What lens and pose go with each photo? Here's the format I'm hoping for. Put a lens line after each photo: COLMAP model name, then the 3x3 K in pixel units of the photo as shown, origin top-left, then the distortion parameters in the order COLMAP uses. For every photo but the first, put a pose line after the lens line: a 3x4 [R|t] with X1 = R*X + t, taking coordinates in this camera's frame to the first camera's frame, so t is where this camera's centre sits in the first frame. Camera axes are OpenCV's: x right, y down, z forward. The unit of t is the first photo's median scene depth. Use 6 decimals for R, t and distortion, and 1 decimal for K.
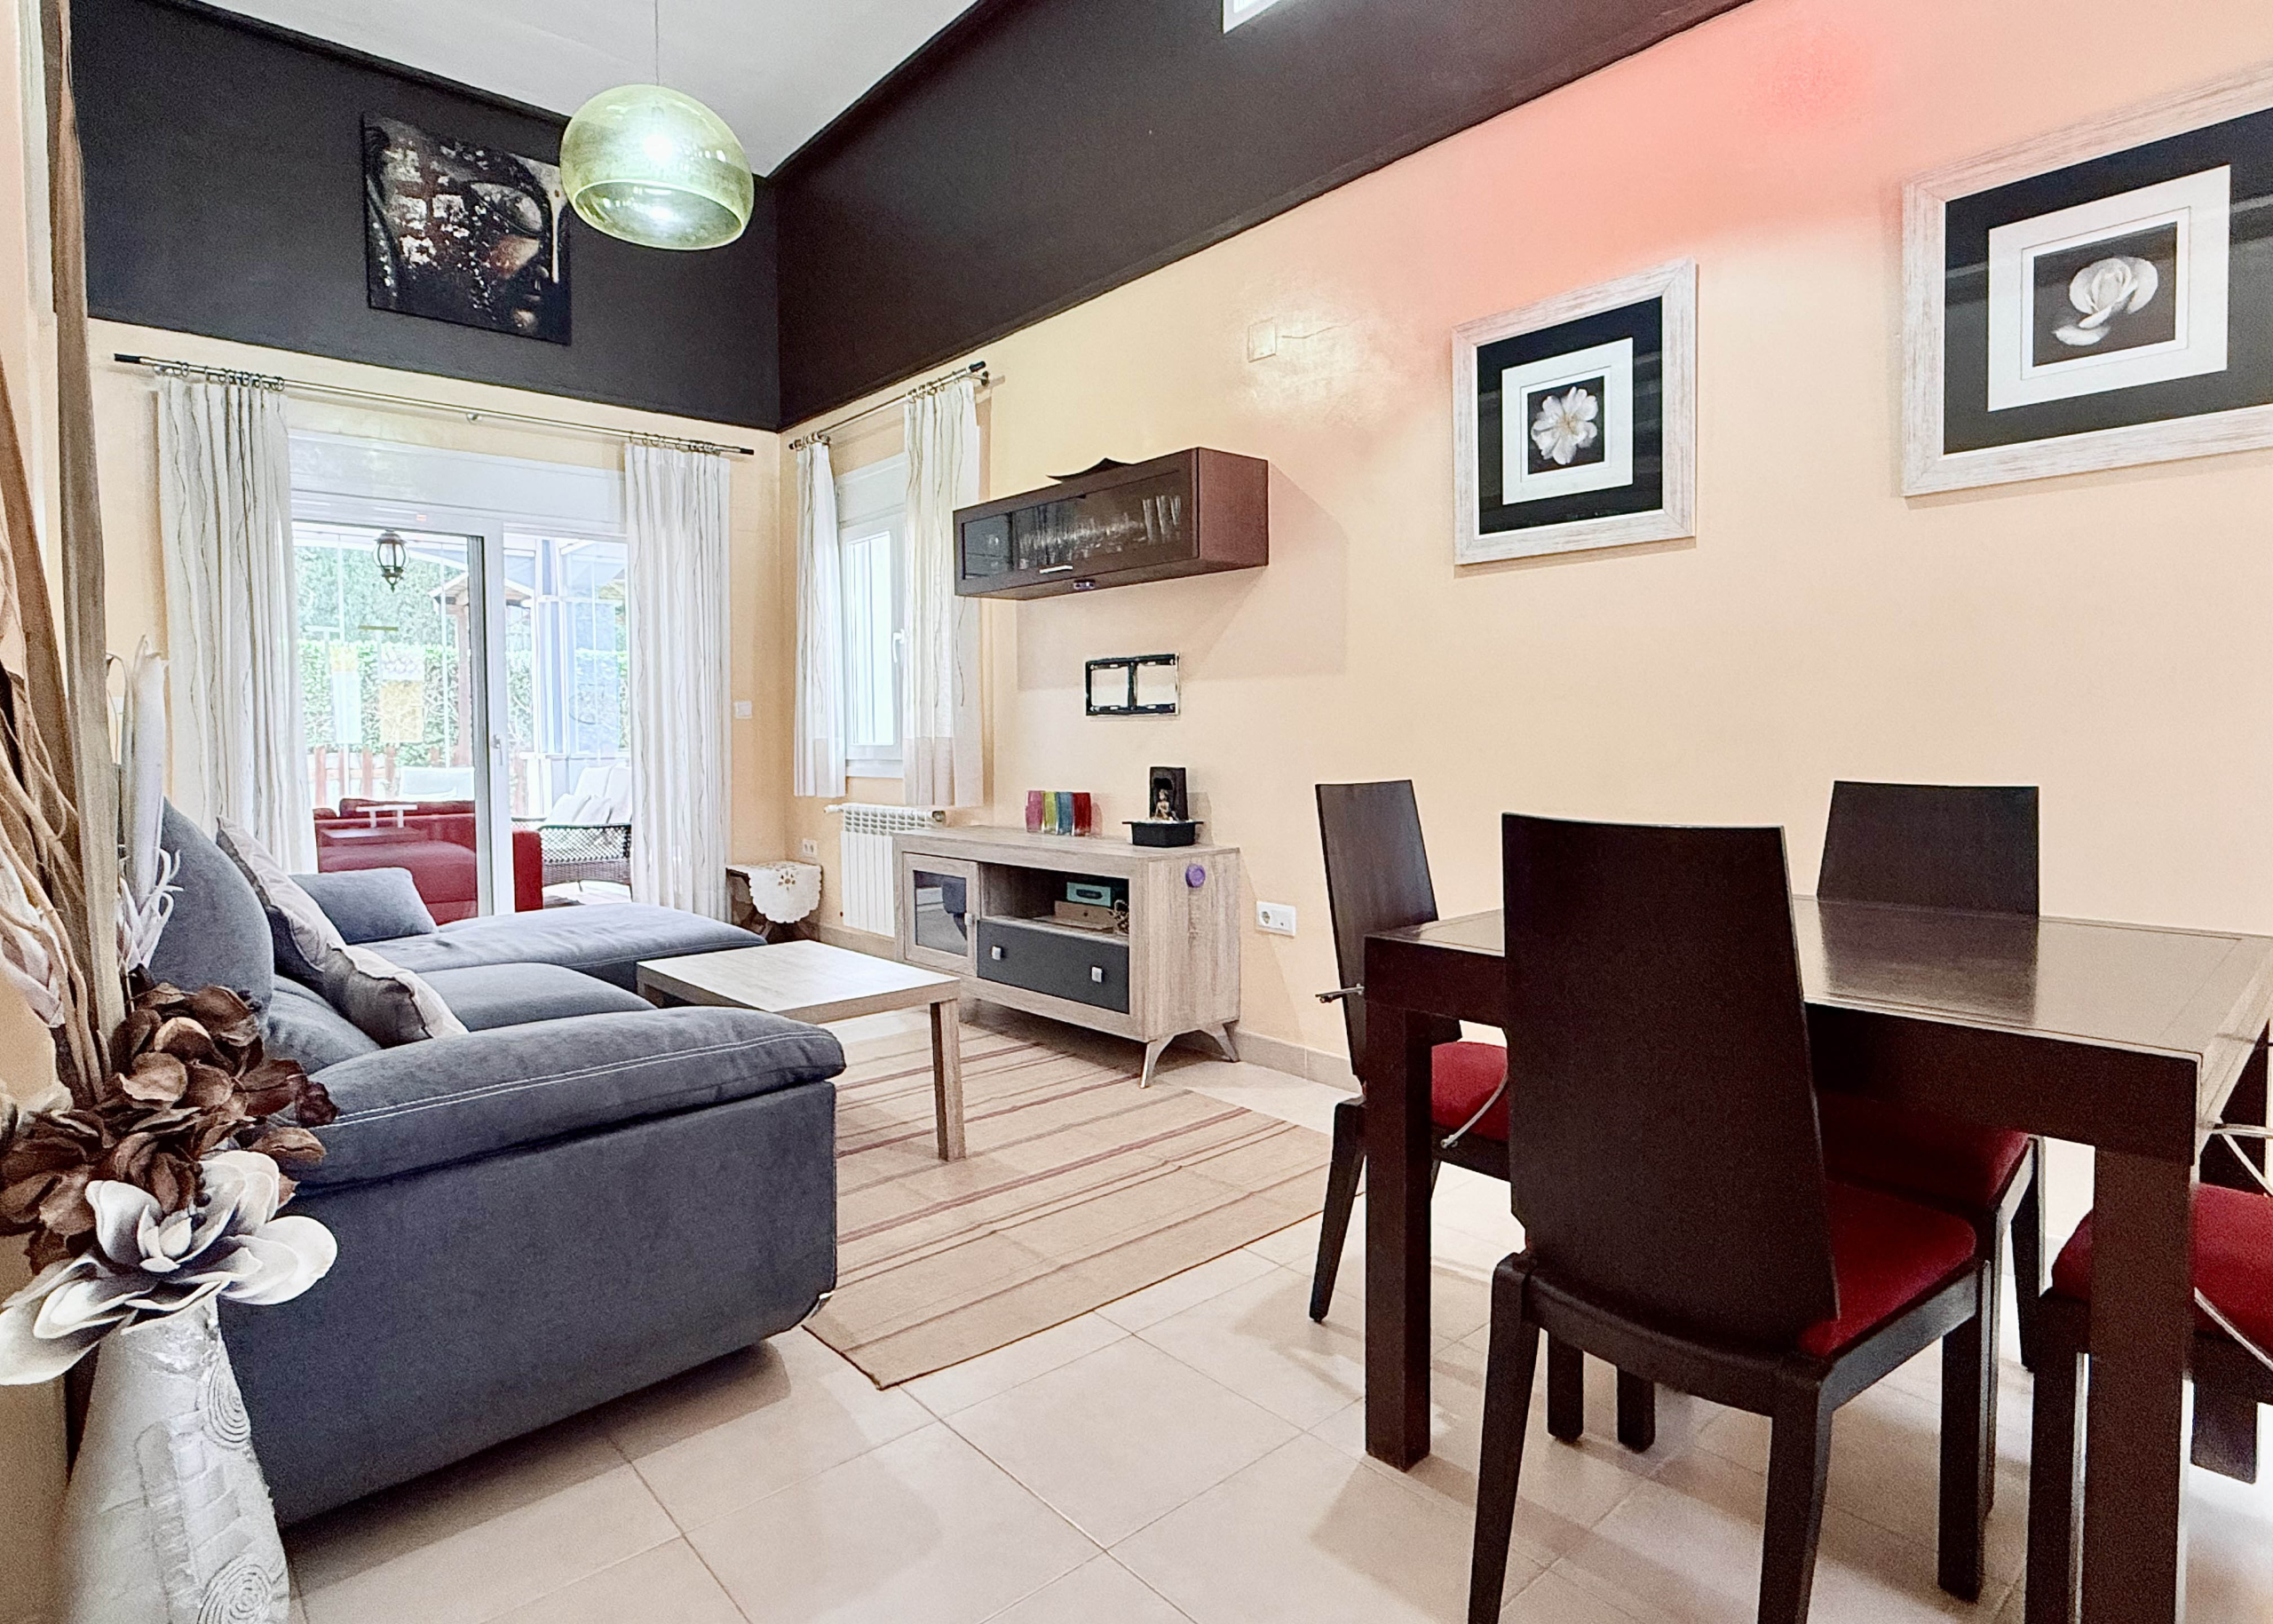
lens RADIAL K [[1200.1, 0, 1135.0], [0, 1200.1, 774.3], [0, 0, 1]] dist [-0.003165, 0.002903]
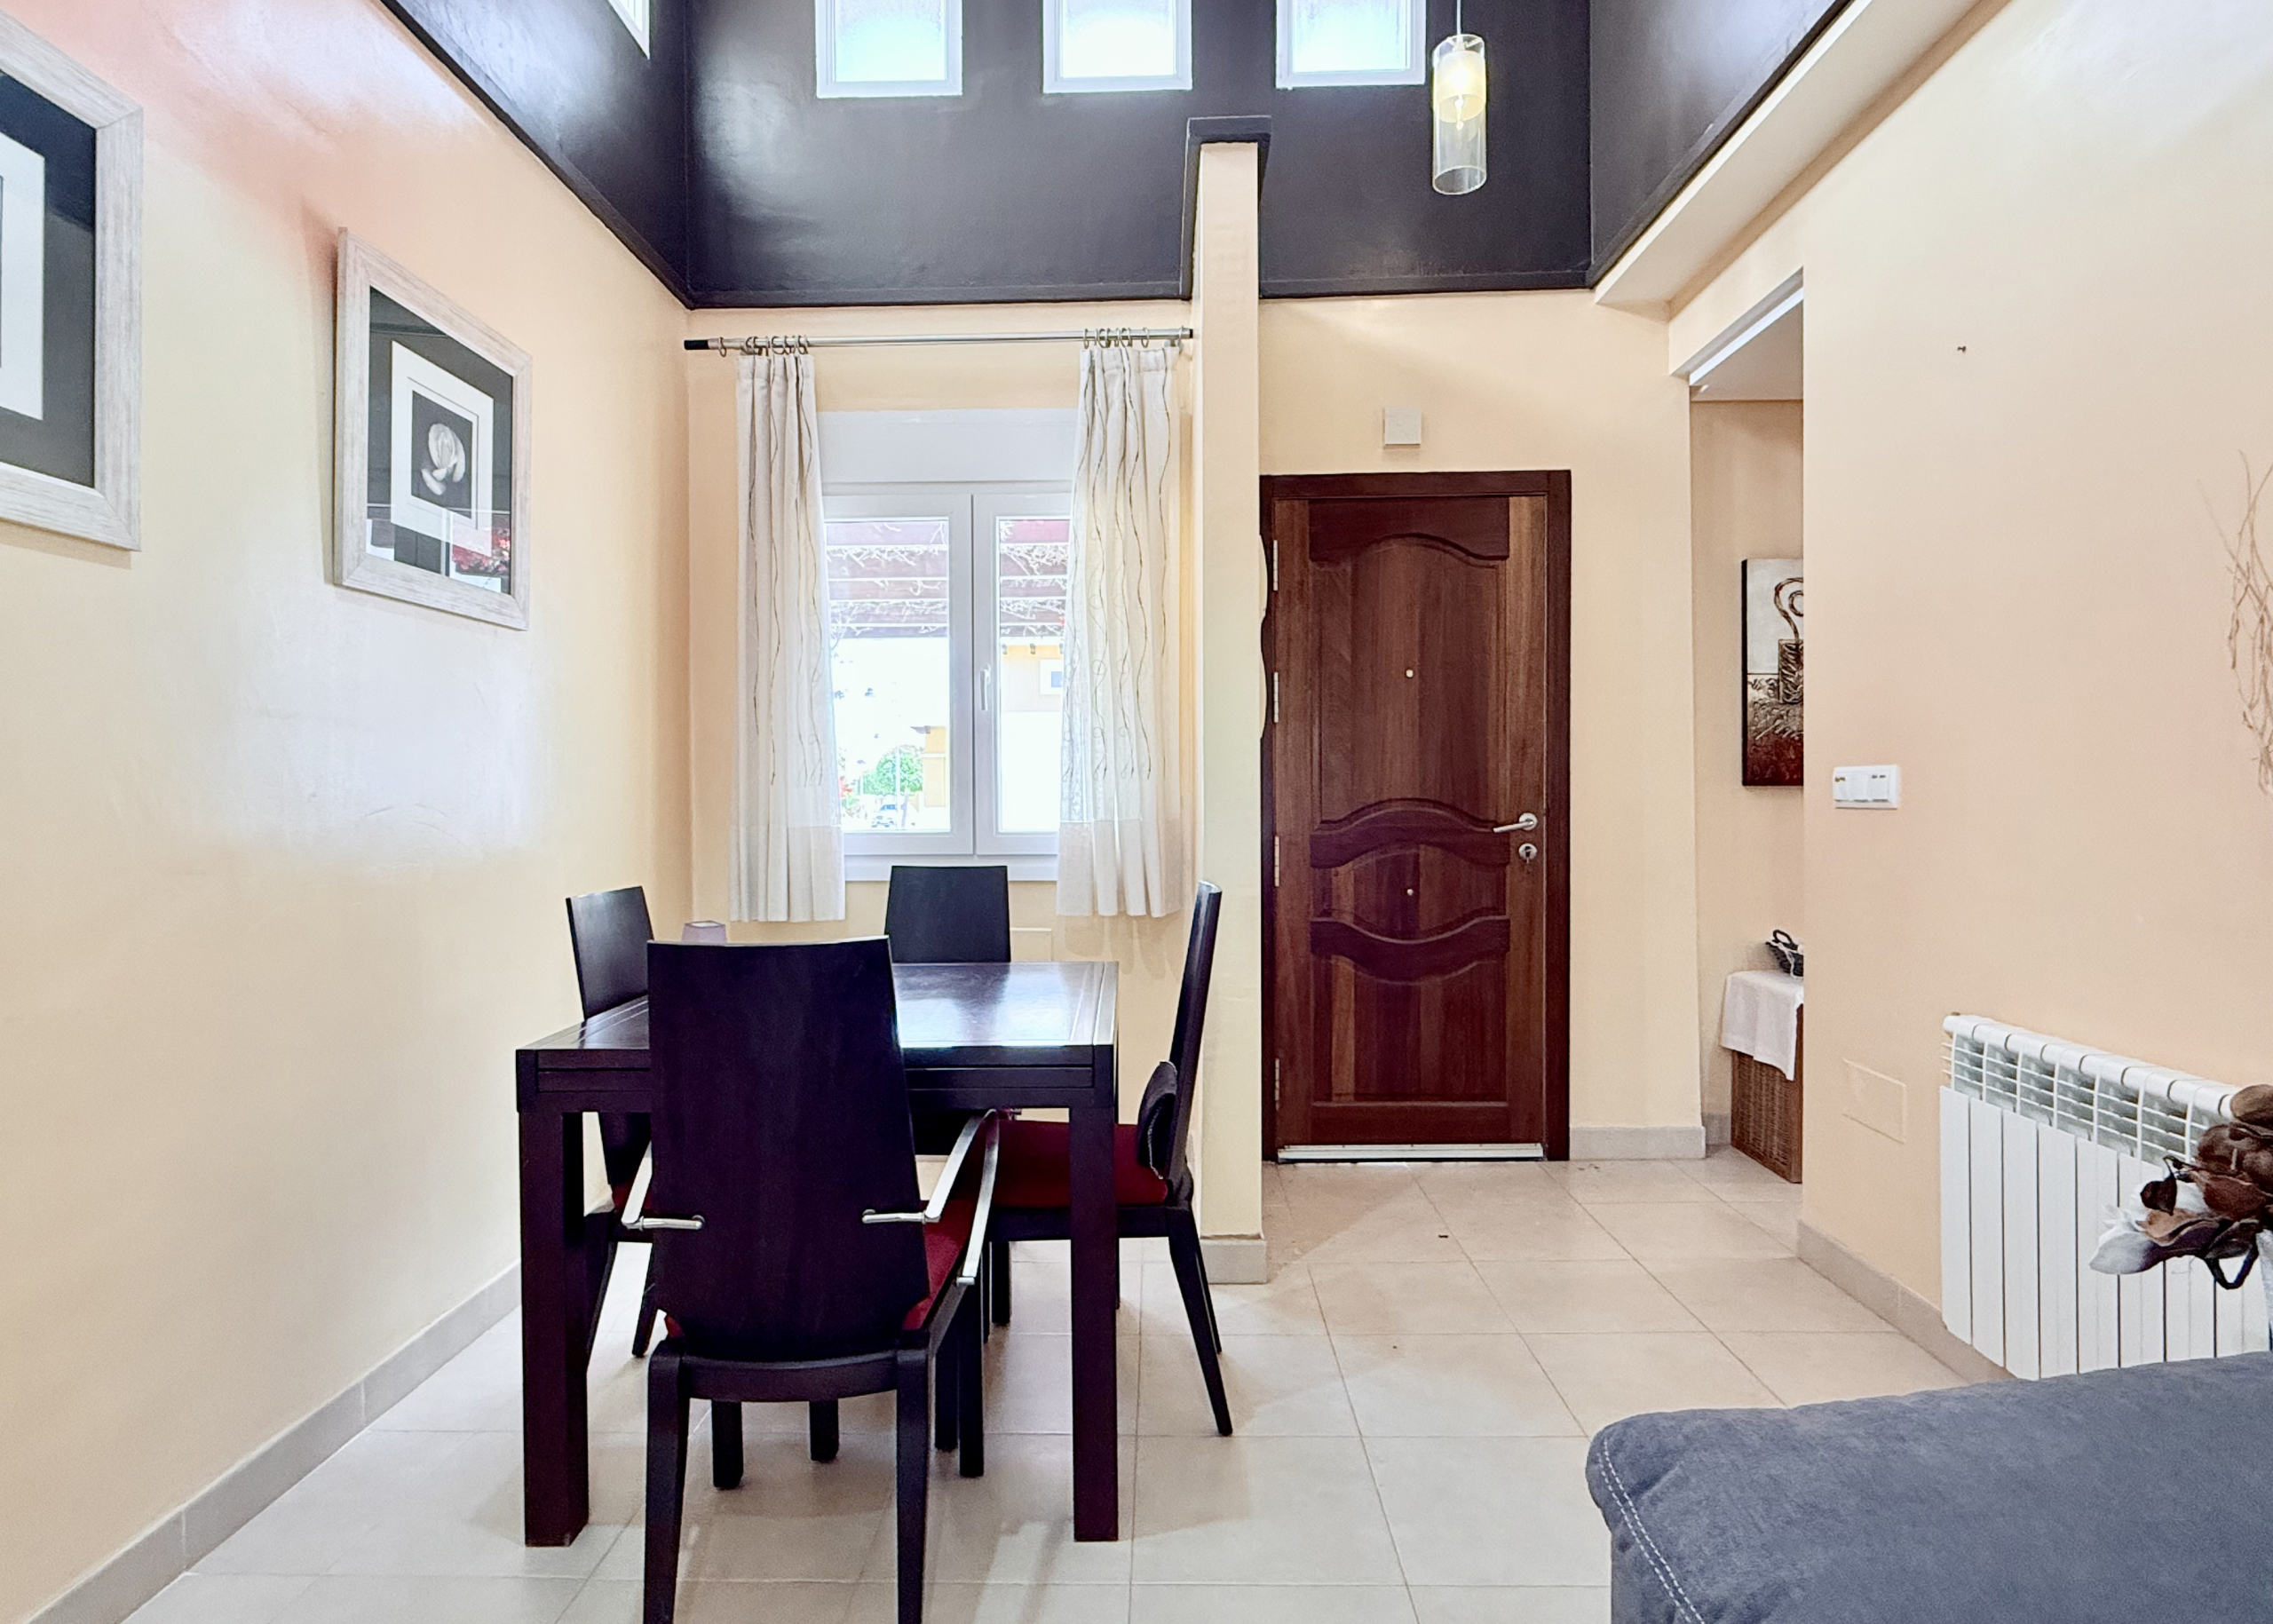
lens RADIAL K [[1200.1, 0, 1133.4], [0, 1200.1, 814.8], [0, 0, 1]] dist [-0.003165, 0.002903]
pose [[-0.736374, -0.001308, 0.676574, -0.230422], [0.034545, 0.998621, 0.039529, -0.046849], [-0.675693, 0.052480, -0.735313, 0.760771]]
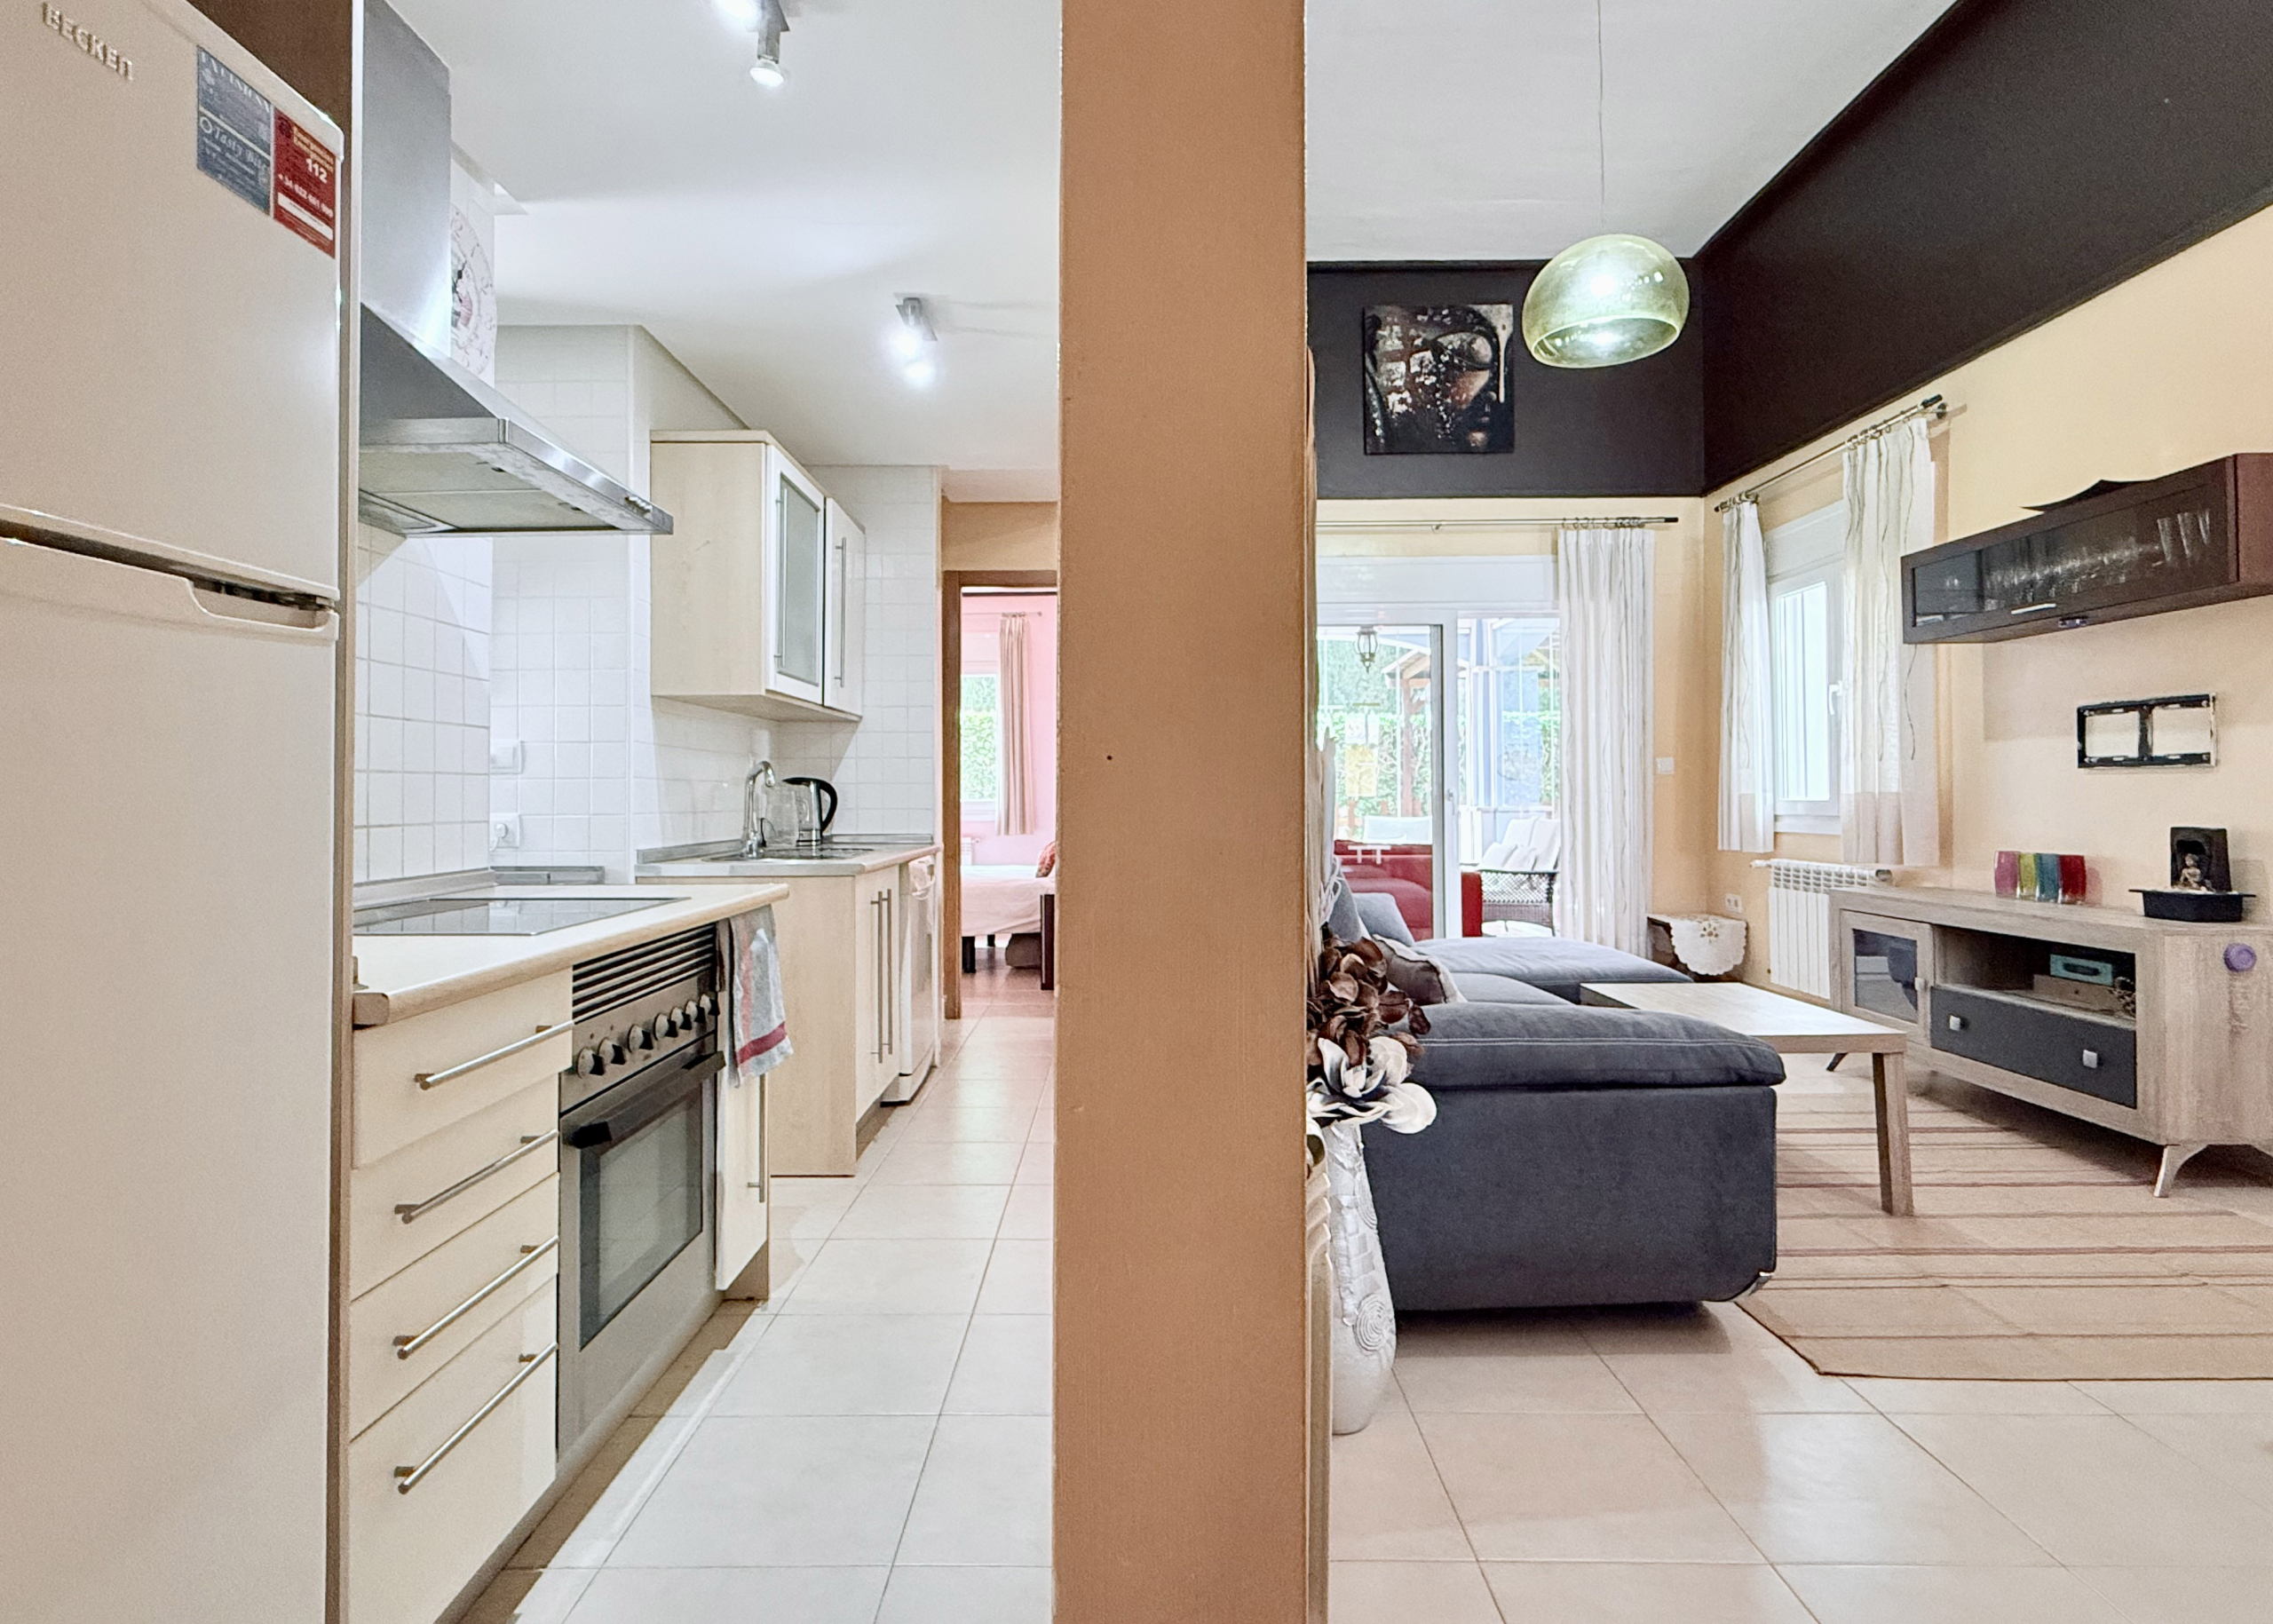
lens RADIAL K [[1200.1, 0, 1127.3], [0, 1200.1, 776.9], [0, 0, 1]] dist [-0.003165, 0.002903]
pose [[0.747880, -0.005633, -0.663810, 0.023820], [-0.024127, 0.999073, -0.035661, 0.006661], [0.663396, 0.042686, 0.747050, -0.135547]]
